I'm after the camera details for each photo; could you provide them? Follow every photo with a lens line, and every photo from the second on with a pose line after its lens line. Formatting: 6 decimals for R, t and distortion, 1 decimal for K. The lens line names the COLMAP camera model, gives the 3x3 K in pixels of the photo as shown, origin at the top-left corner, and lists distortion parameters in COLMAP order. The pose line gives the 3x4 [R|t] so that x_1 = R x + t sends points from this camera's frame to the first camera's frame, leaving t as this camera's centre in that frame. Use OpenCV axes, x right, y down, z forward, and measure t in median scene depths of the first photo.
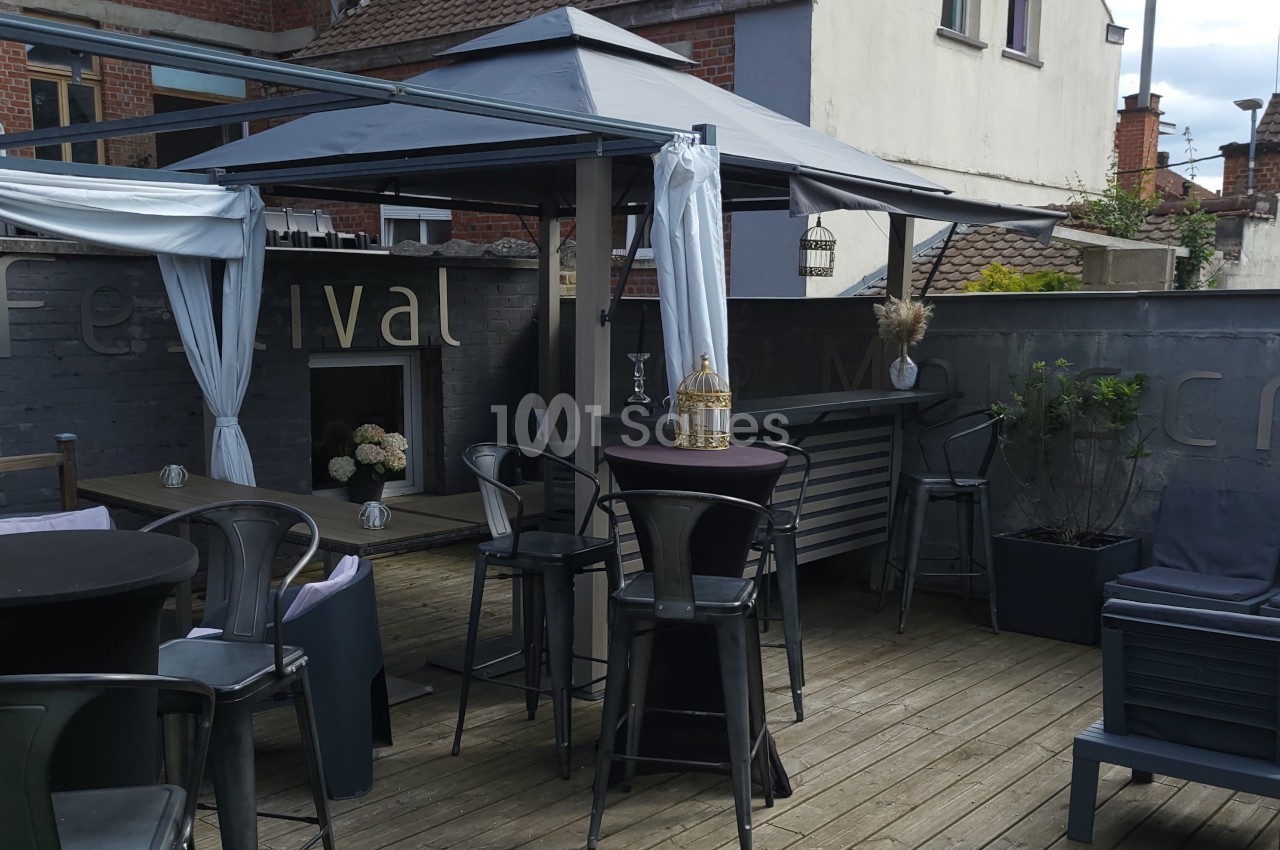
lens RADIAL K [[1325.9, 0, 663.8], [0, 1325.9, 464.6], [0, 0, 1]] dist [0.007098, 0.032338]
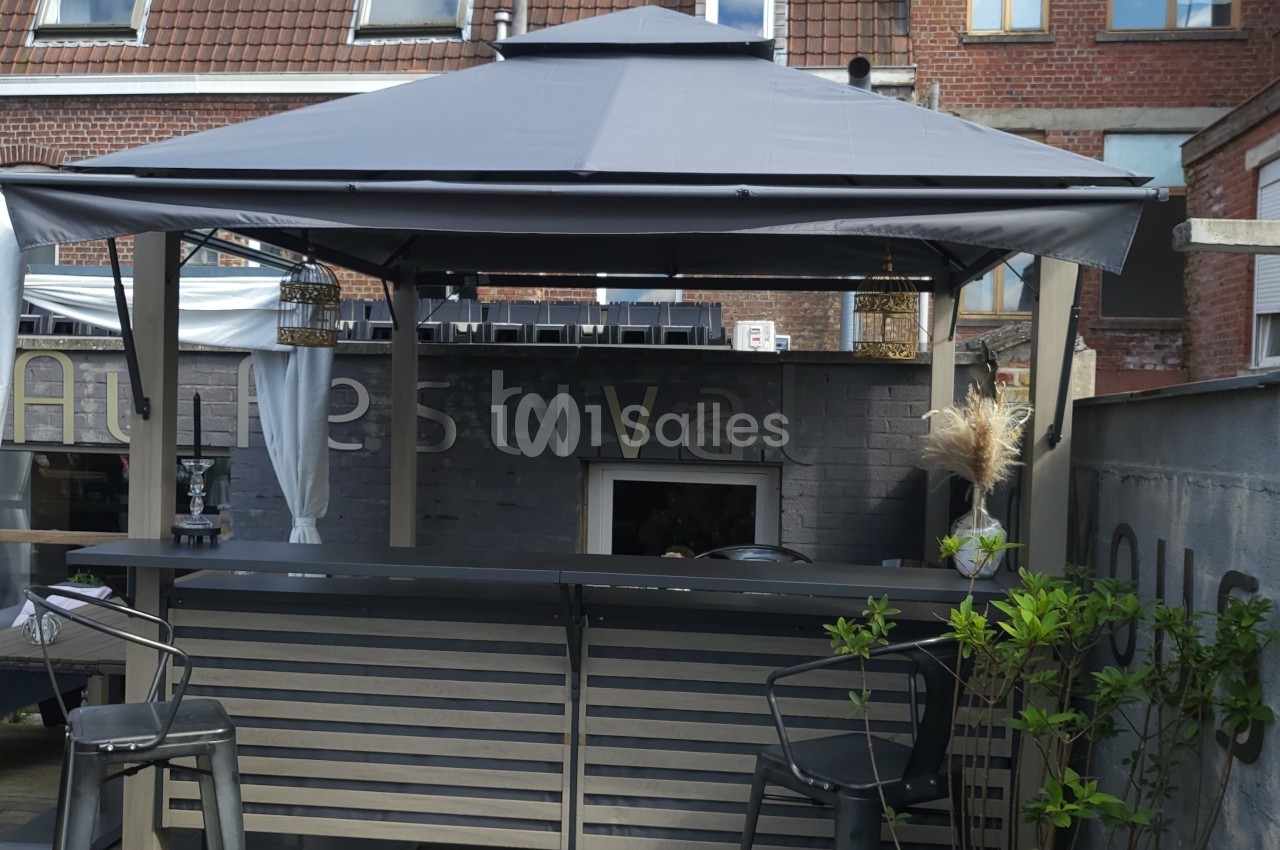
lens RADIAL K [[1325.9, 0, 663.8], [0, 1325.9, 464.6], [0, 0, 1]] dist [0.007098, 0.032338]
pose [[0.537854, 0.042071, -0.841988, 0.489692], [-0.122686, 0.992028, -0.028803, -0.062015], [0.834063, 0.118791, 0.538727, 0.557826]]
